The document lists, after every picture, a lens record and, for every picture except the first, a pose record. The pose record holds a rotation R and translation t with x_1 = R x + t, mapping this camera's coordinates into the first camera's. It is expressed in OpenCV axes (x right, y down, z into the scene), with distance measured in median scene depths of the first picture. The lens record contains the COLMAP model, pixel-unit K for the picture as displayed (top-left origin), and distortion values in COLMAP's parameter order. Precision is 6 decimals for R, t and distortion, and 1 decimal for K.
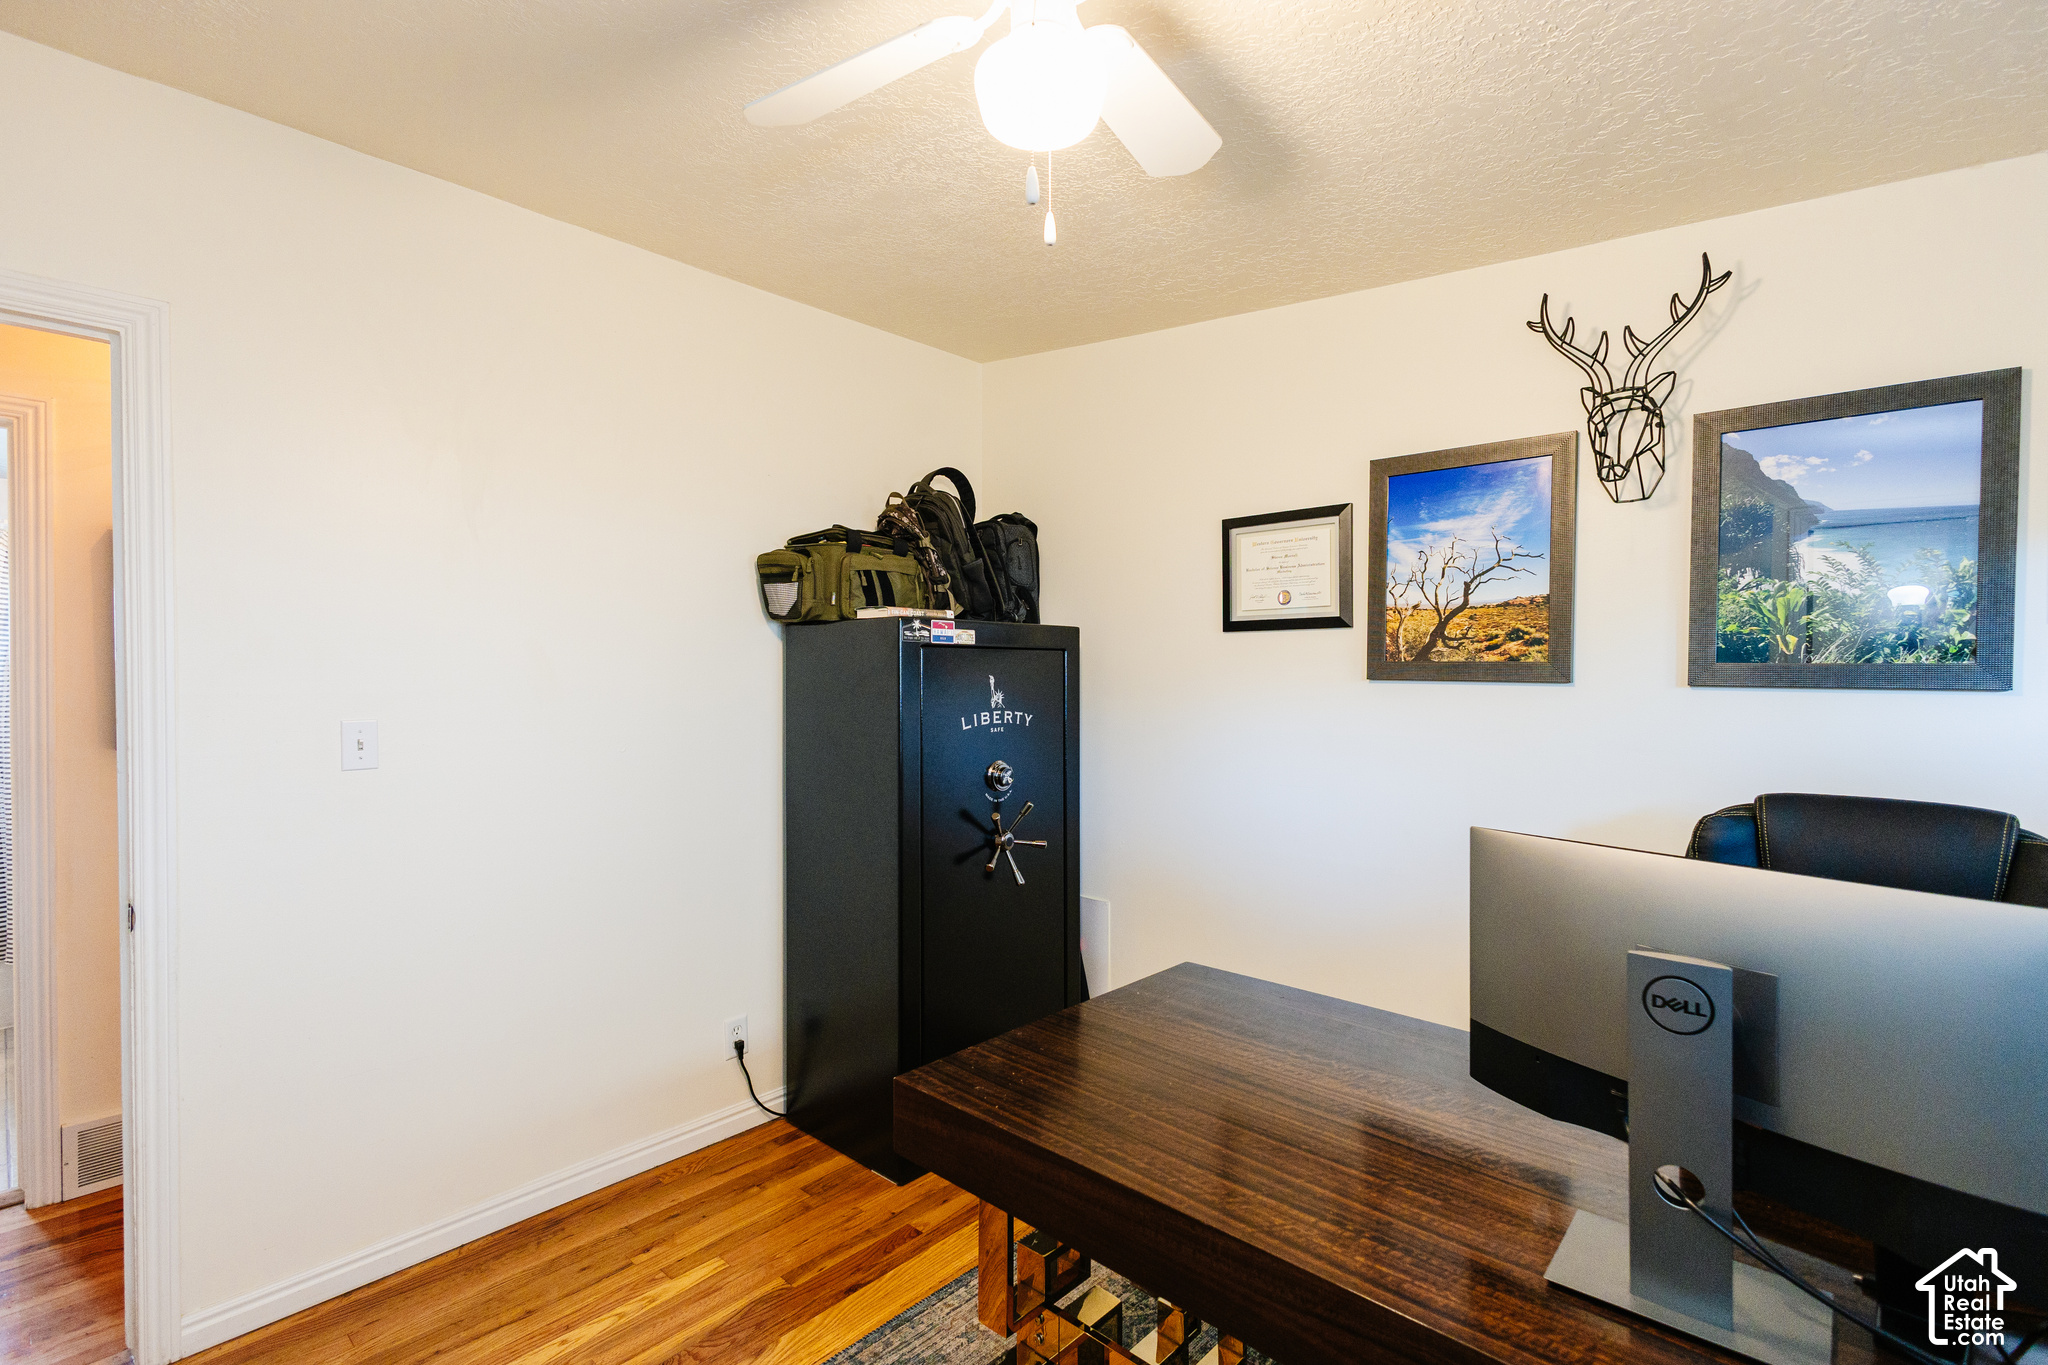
lens RADIAL K [[951.9, 0, 1025.1], [0, 951.9, 680.1], [0, 0, 1]] dist [0.009665, -0.001647]
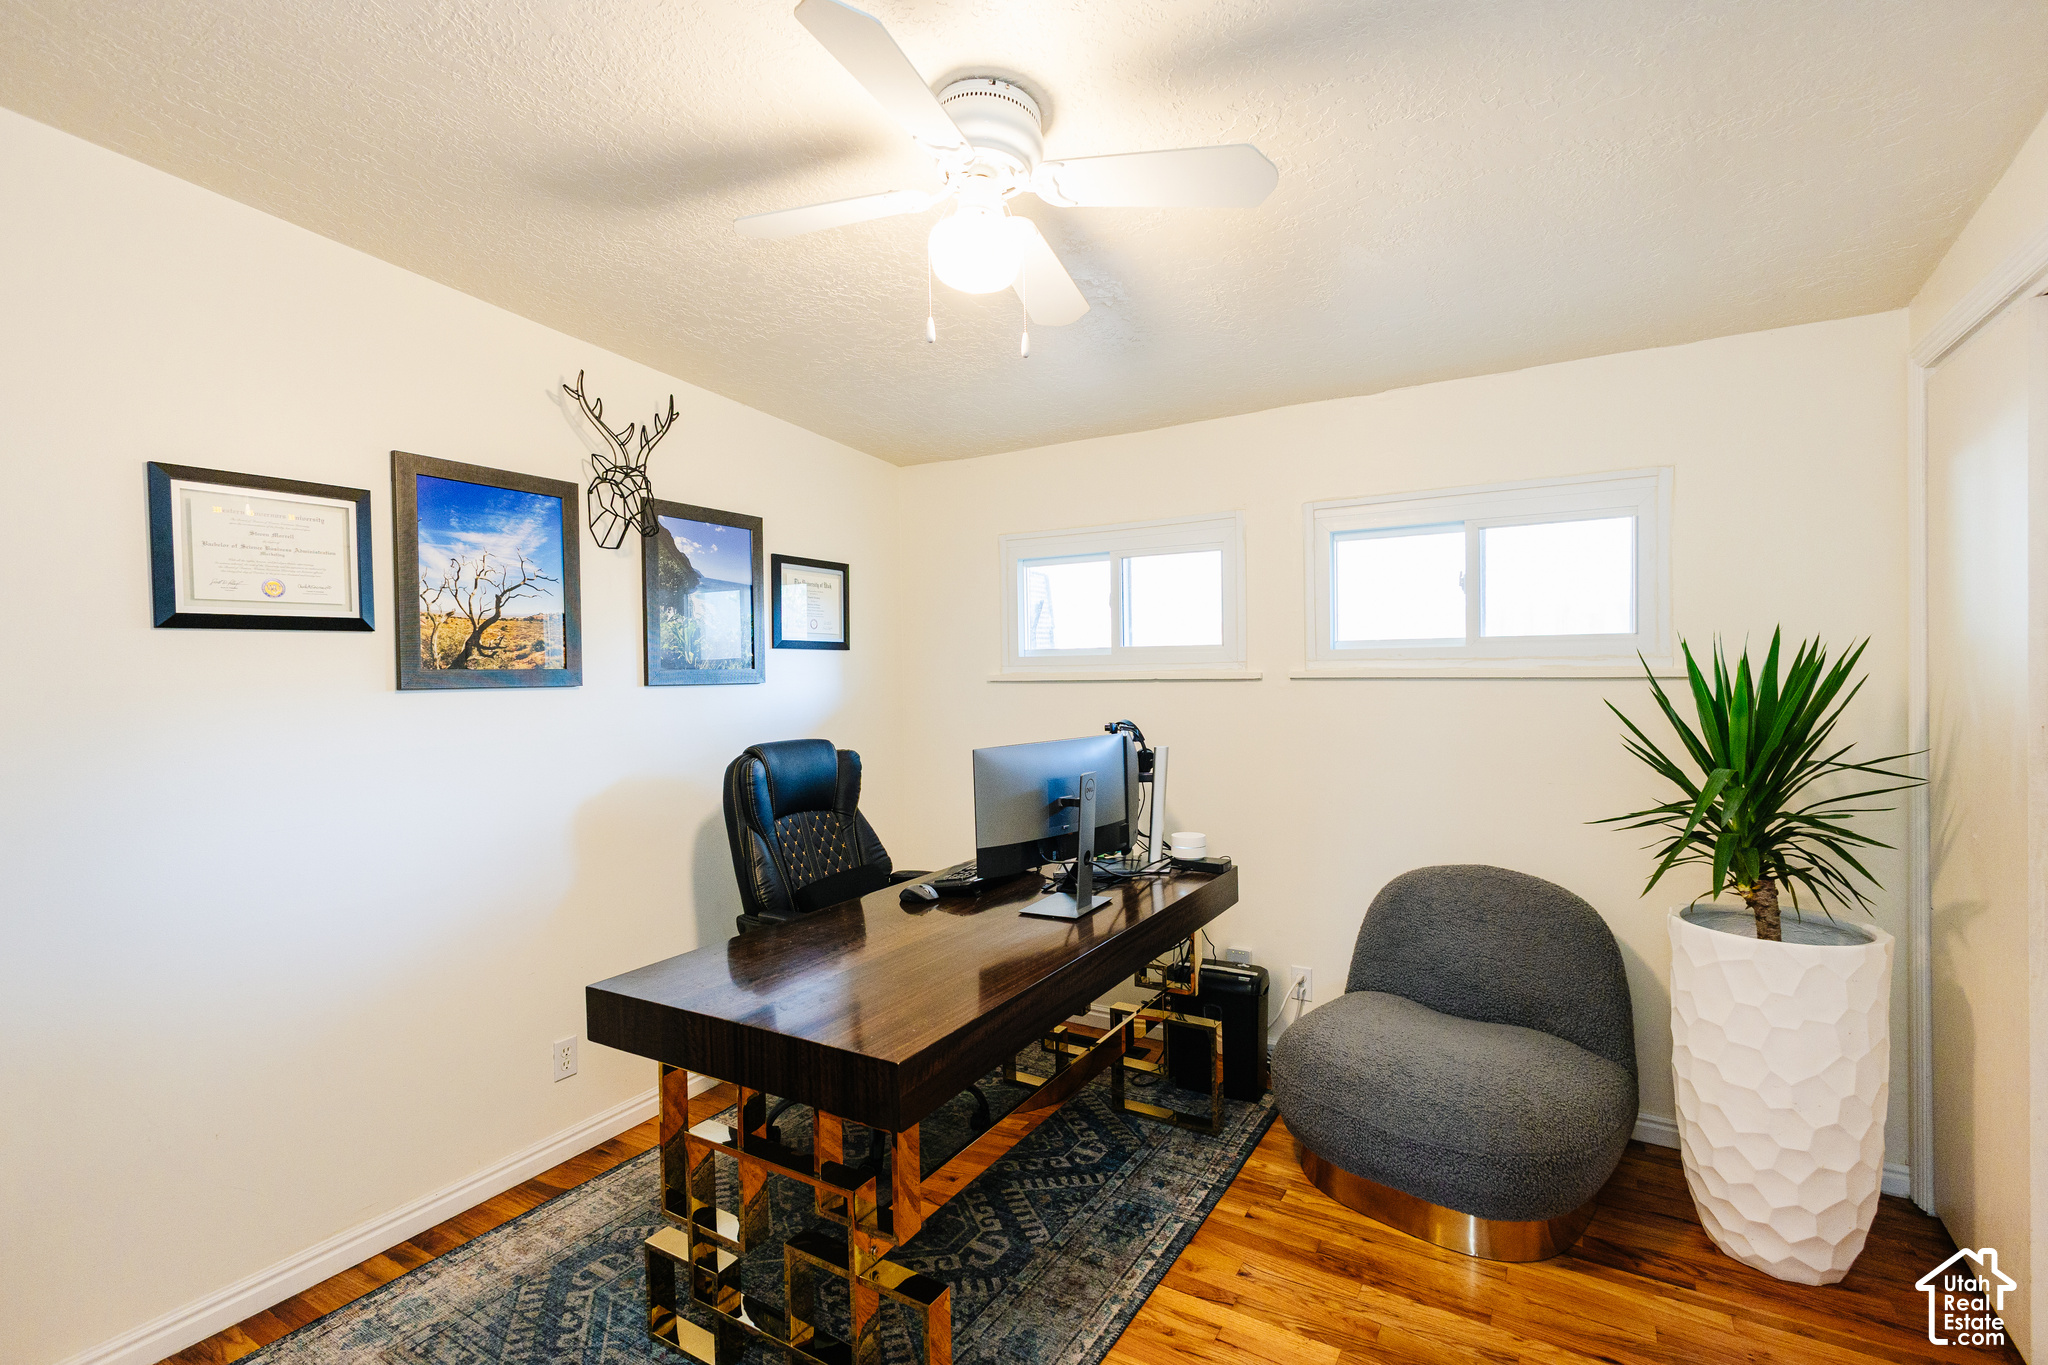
lens RADIAL K [[951.9, 0, 1023.5], [0, 951.9, 676.6], [0, 0, 1]] dist [0.009665, -0.001647]
pose [[-0.212617, -0.007601, 0.977106, -0.701996], [0.026622, 0.999553, 0.013569, -0.010277], [-0.976773, 0.028897, -0.212319, 0.646826]]
